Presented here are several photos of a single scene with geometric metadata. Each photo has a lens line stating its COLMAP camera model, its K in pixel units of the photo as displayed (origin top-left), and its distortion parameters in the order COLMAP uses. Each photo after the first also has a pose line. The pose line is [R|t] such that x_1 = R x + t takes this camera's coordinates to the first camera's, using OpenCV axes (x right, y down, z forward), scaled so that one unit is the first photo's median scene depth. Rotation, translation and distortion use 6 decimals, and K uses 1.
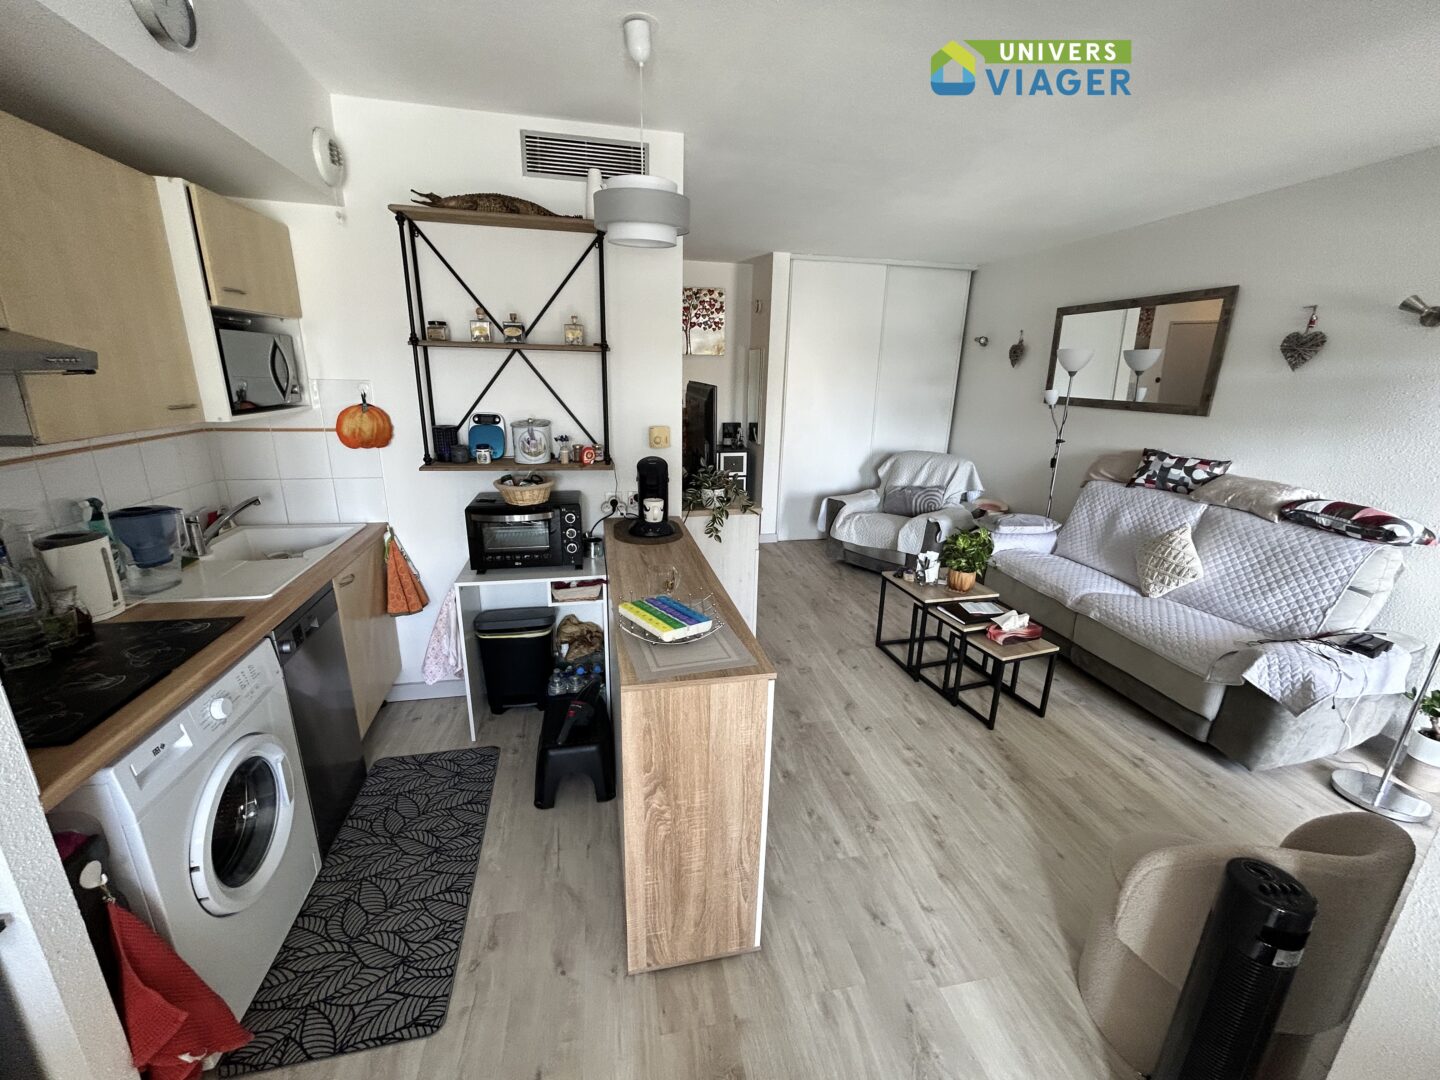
lens RADIAL K [[583.4, 0, 720.0], [0, 583.4, 540.0], [0, 0, 1]] dist [0.000275, -0.000056]
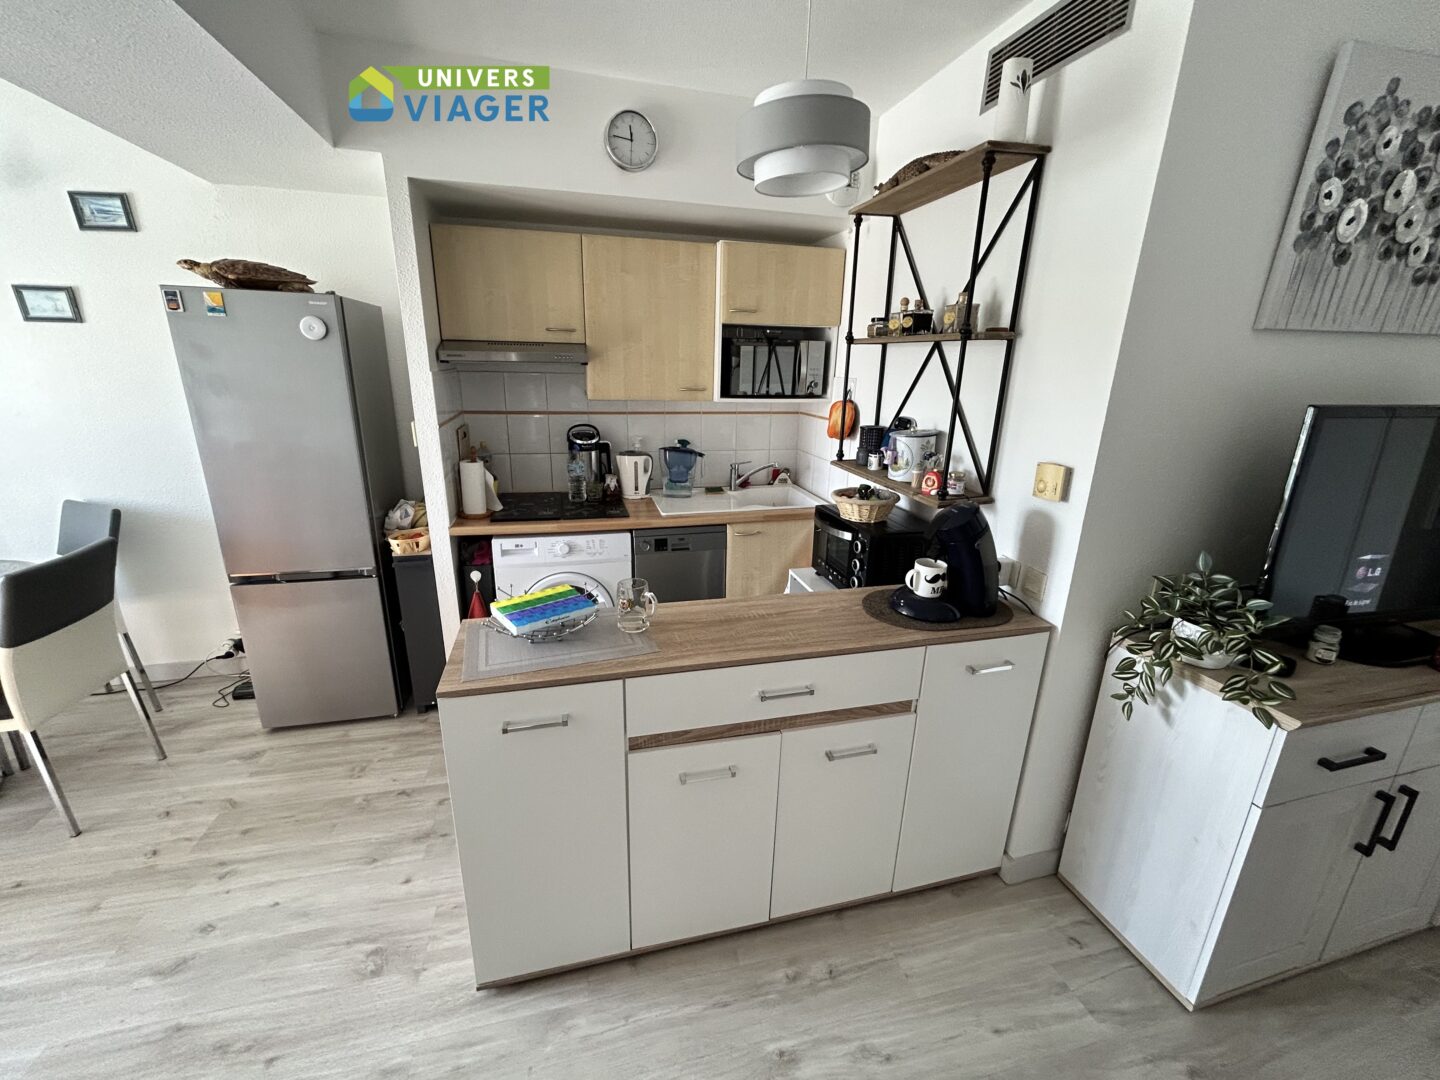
lens RADIAL K [[585.0, 0, 720.0], [0, 585.0, 540.0], [0, 0, 1]] dist [0.000093, 0.000348]
pose [[0.038267, 0.269364, -0.962278, 0.387289], [-0.300475, 0.921518, 0.246005, -0.141254], [0.953022, 0.279727, 0.116201, 0.535229]]
